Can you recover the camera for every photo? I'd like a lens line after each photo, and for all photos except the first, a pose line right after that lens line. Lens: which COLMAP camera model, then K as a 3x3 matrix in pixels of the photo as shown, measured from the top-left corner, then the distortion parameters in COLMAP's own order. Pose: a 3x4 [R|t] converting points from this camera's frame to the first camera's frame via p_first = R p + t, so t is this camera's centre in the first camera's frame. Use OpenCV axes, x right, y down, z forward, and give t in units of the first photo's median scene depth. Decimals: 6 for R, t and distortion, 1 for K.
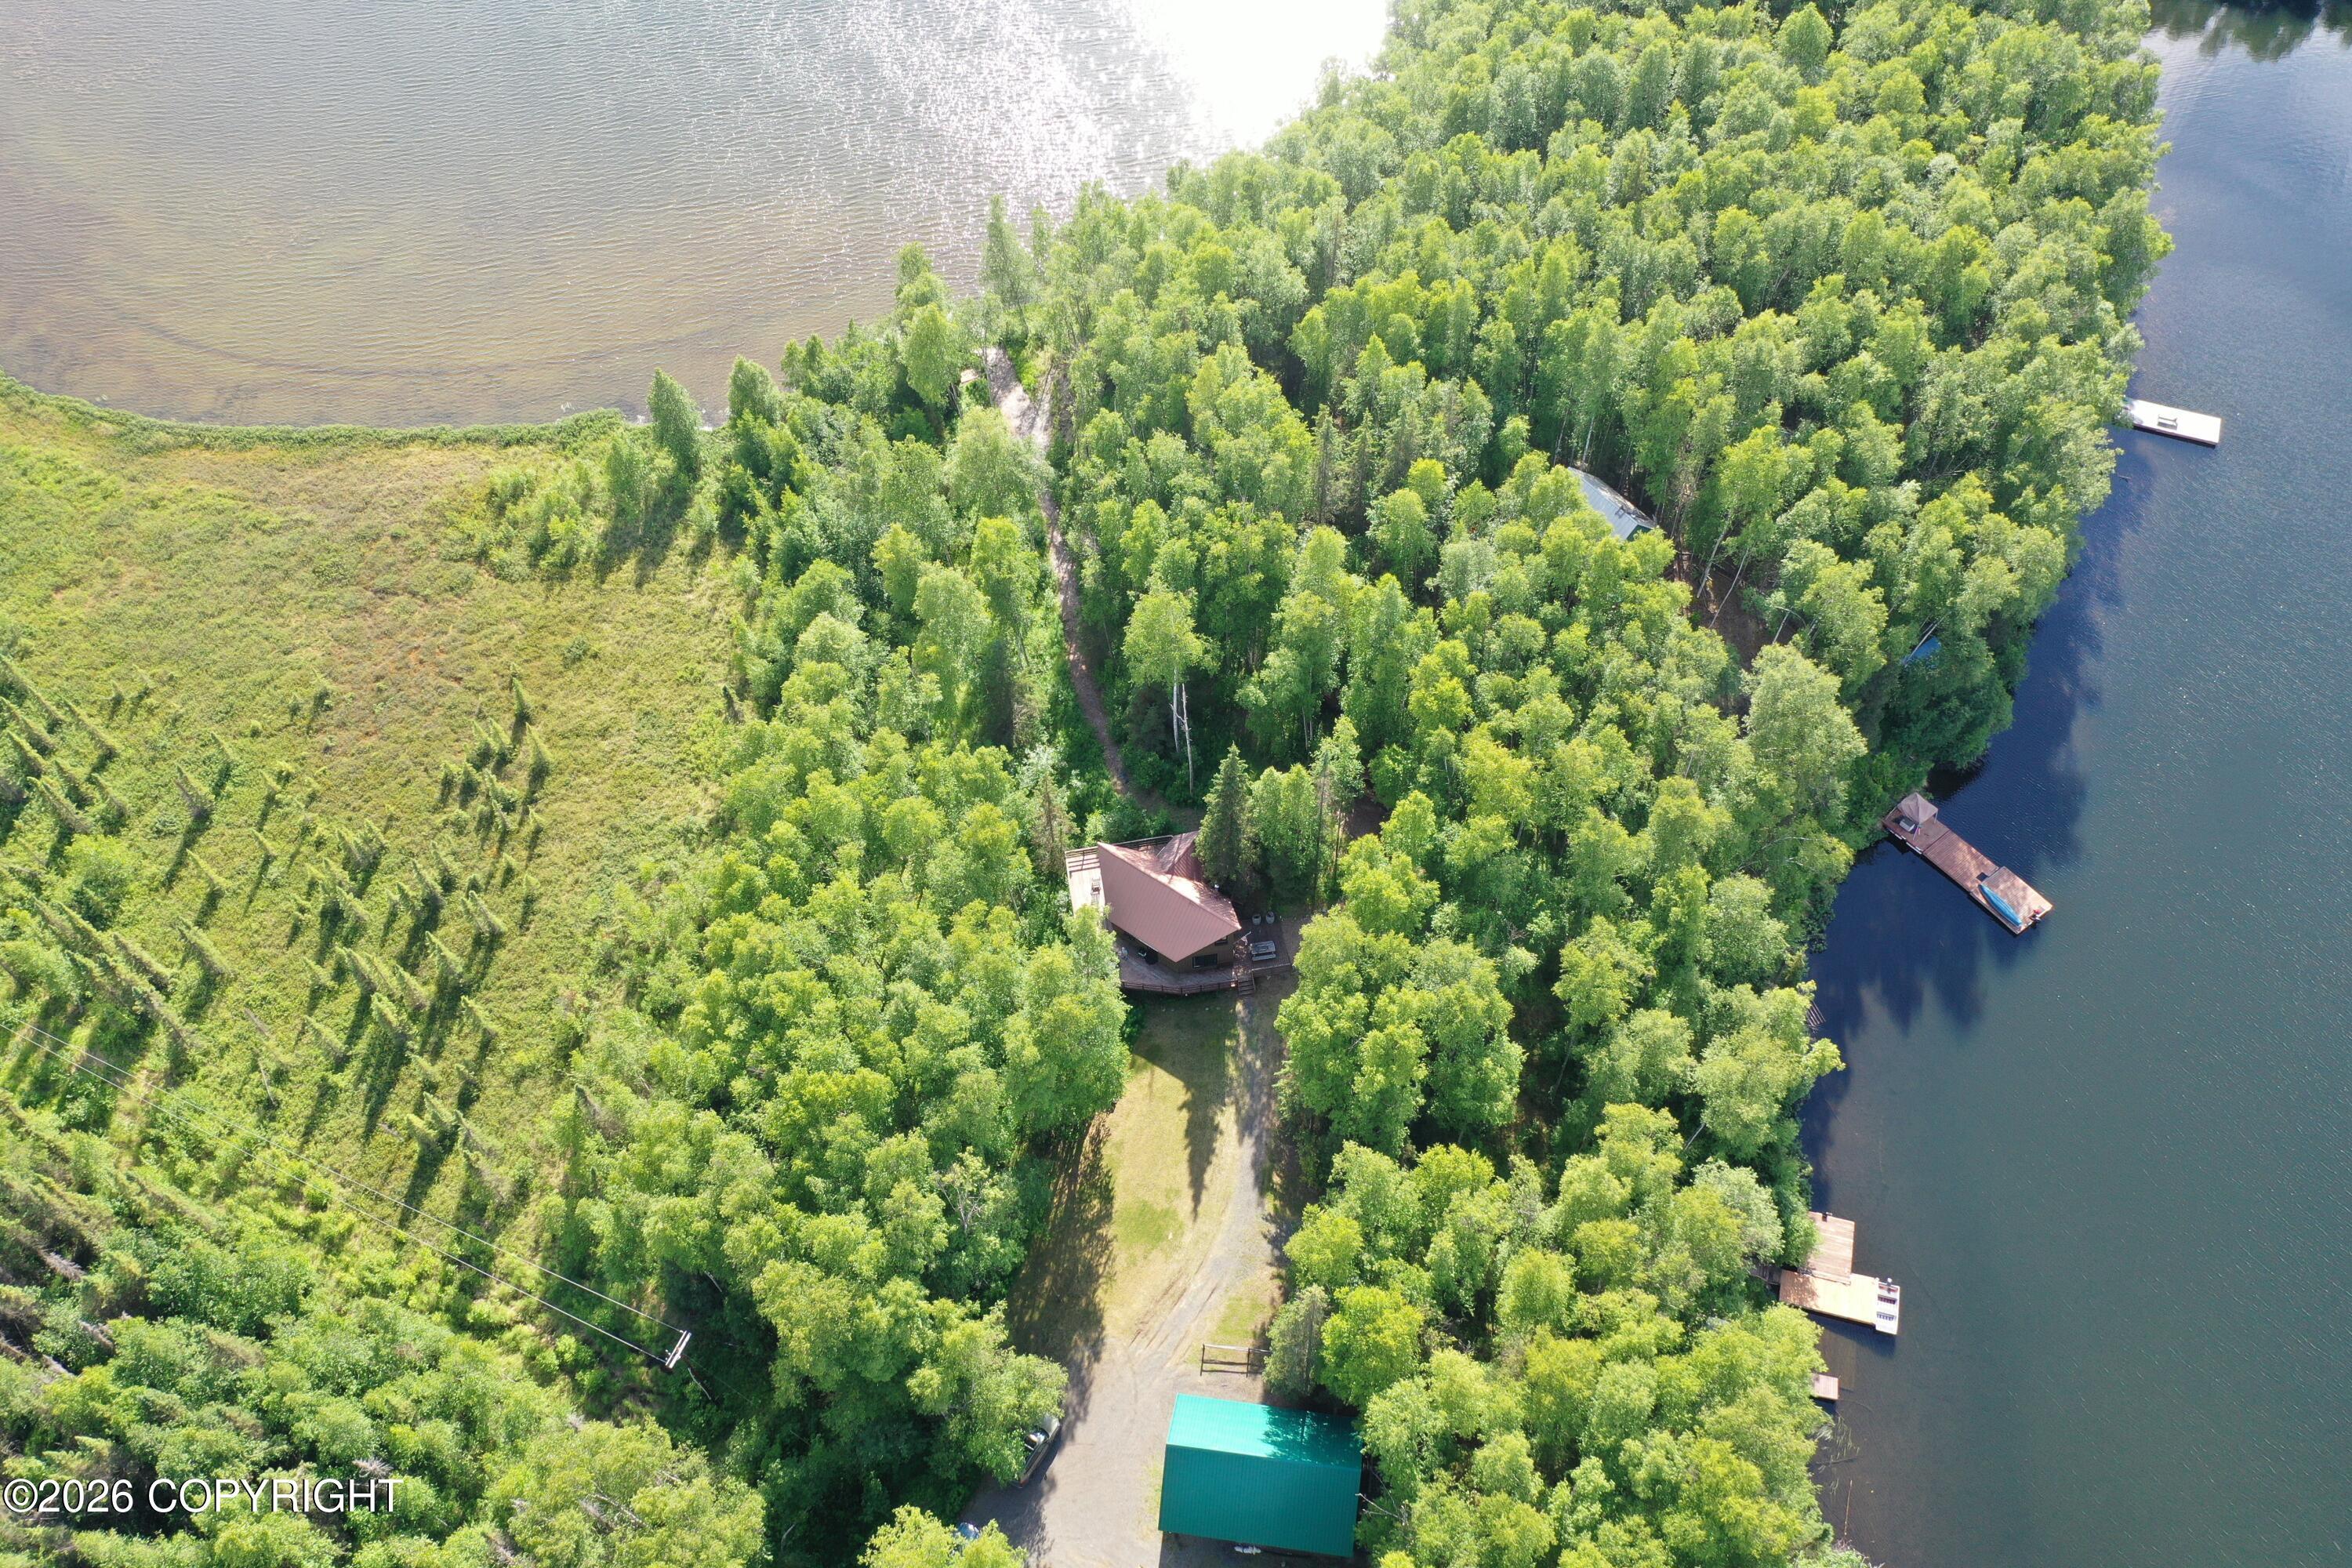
lens RADIAL K [[1899.2, 0, 1179.1], [0, 1899.2, 789.3], [0, 0, 1]] dist [0.001249, -0.015418]
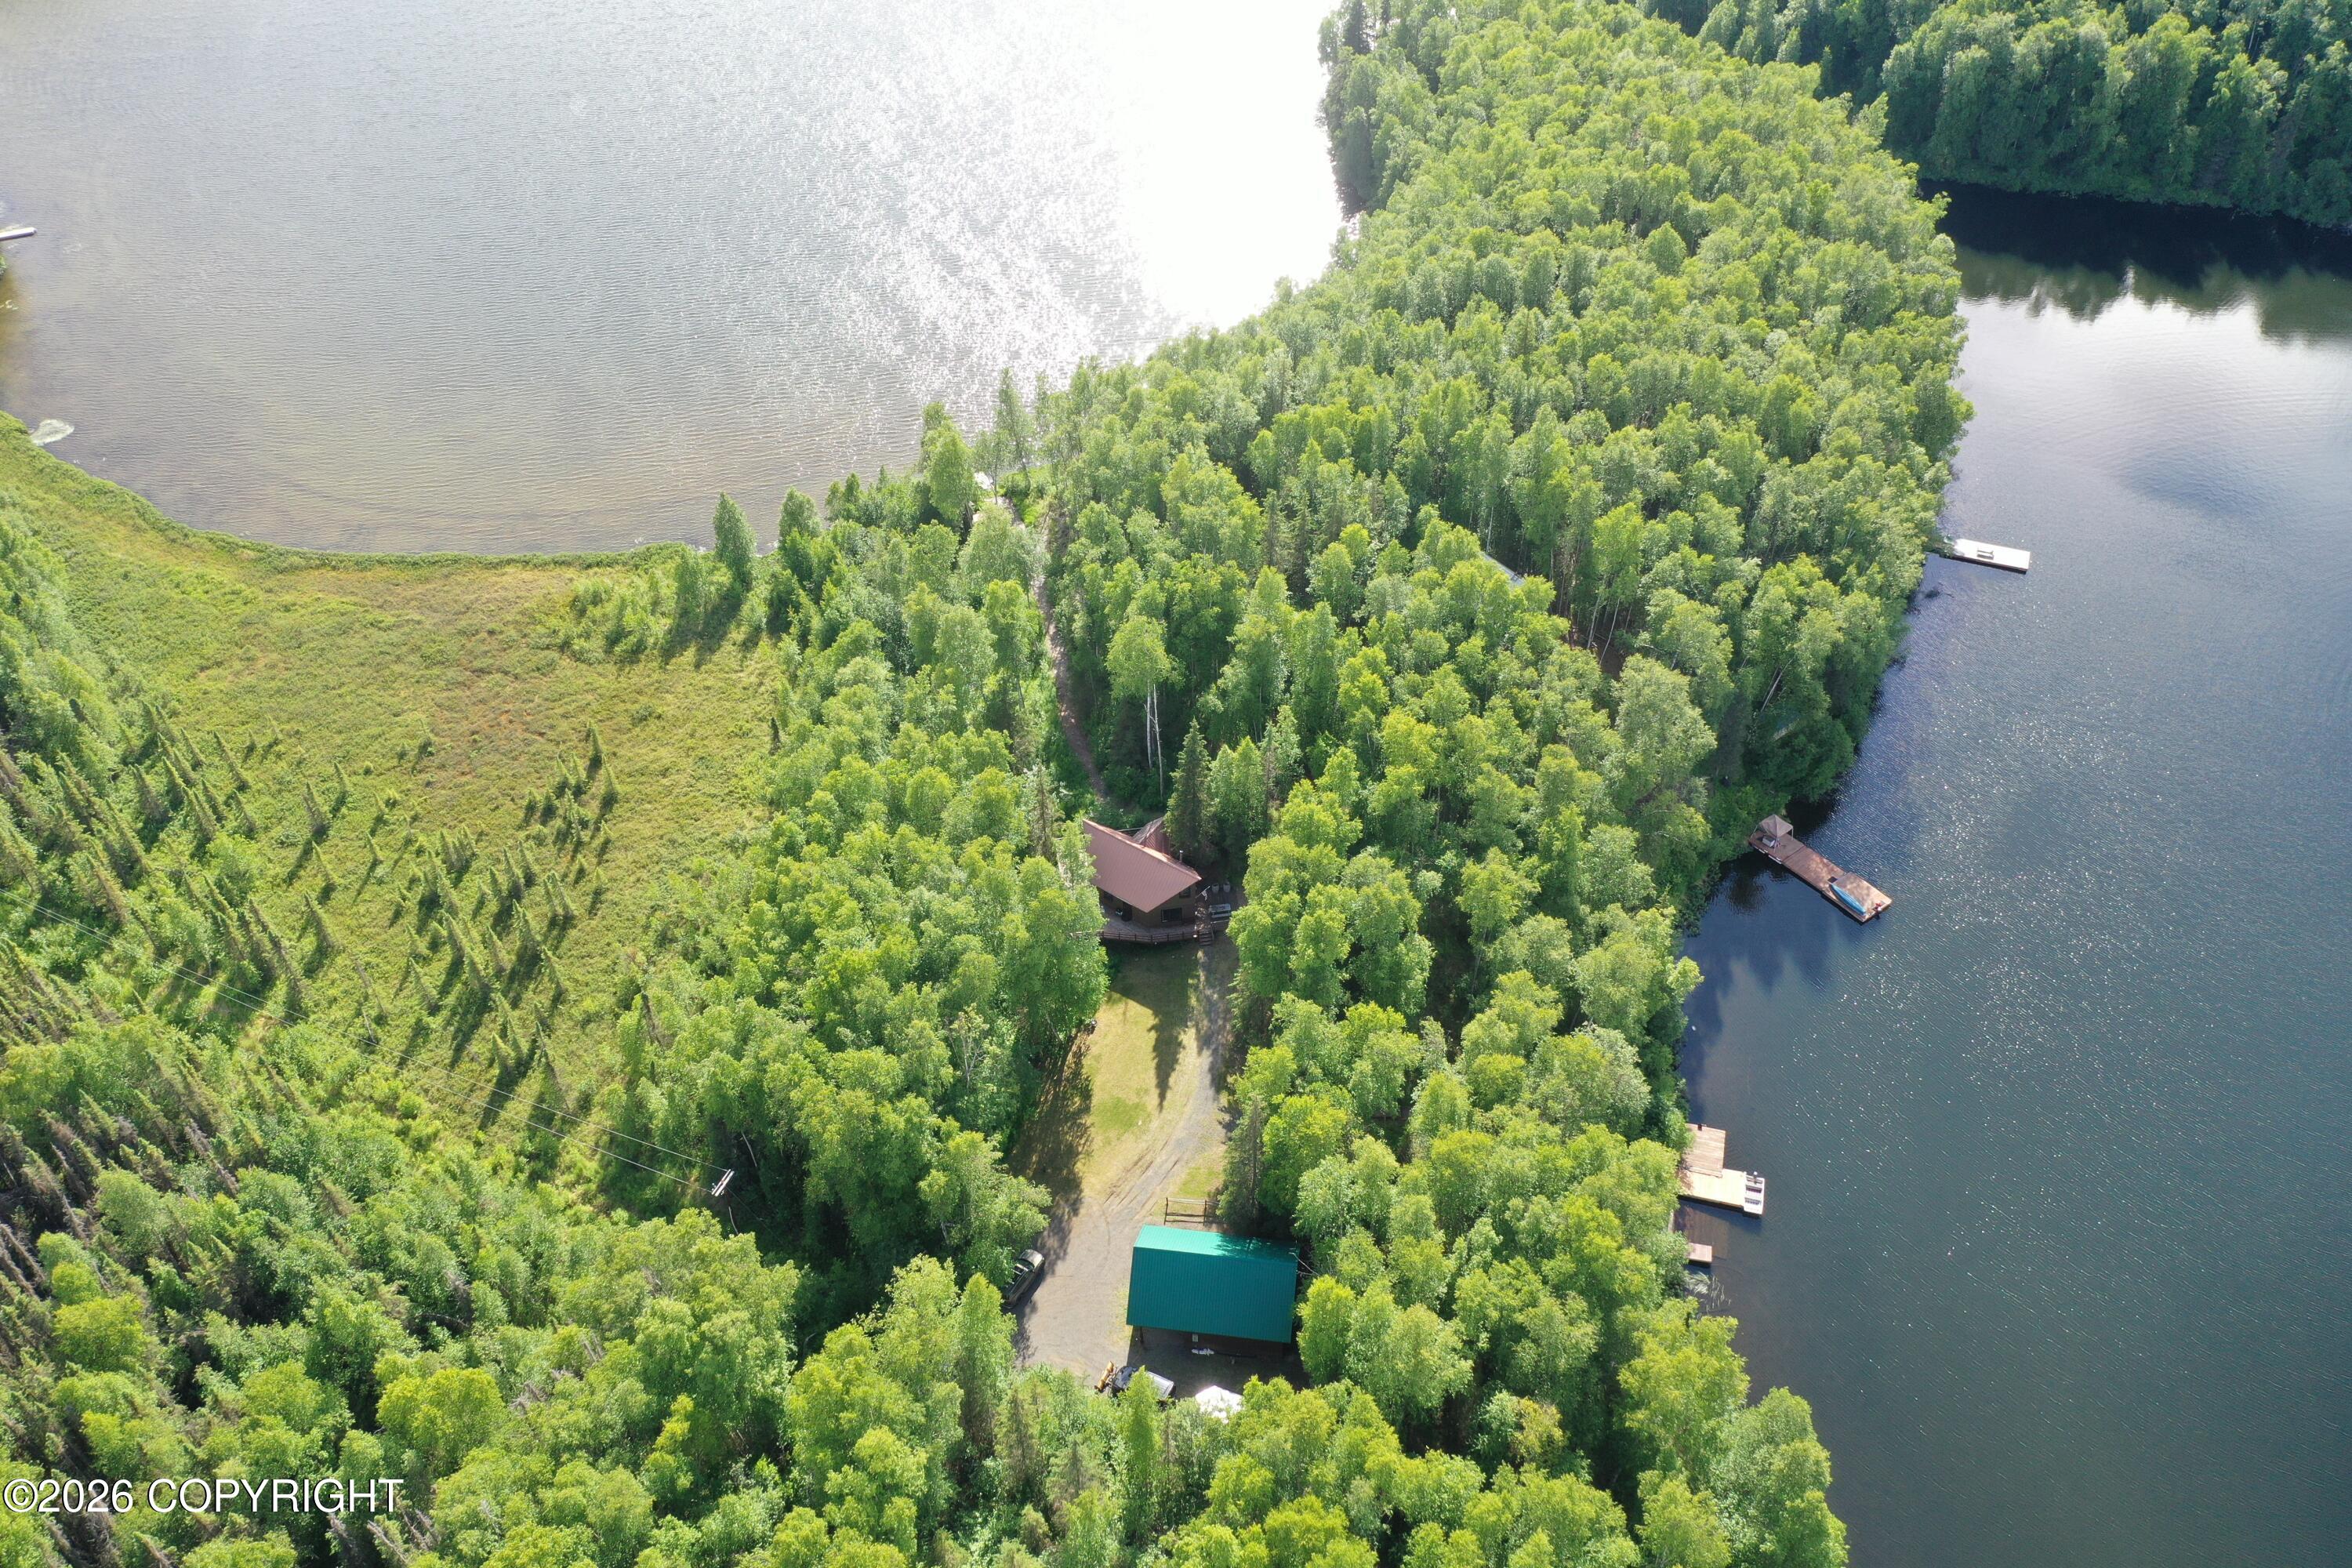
lens RADIAL K [[1899.2, 0, 1176.1], [0, 1899.2, 779.5], [0, 0, 1]] dist [0.001249, -0.015418]
pose [[0.999978, 0.005037, 0.004304, 0.010319], [-0.004090, 0.980381, -0.197069, 0.227736], [-0.005212, 0.197047, 0.980380, -0.172847]]
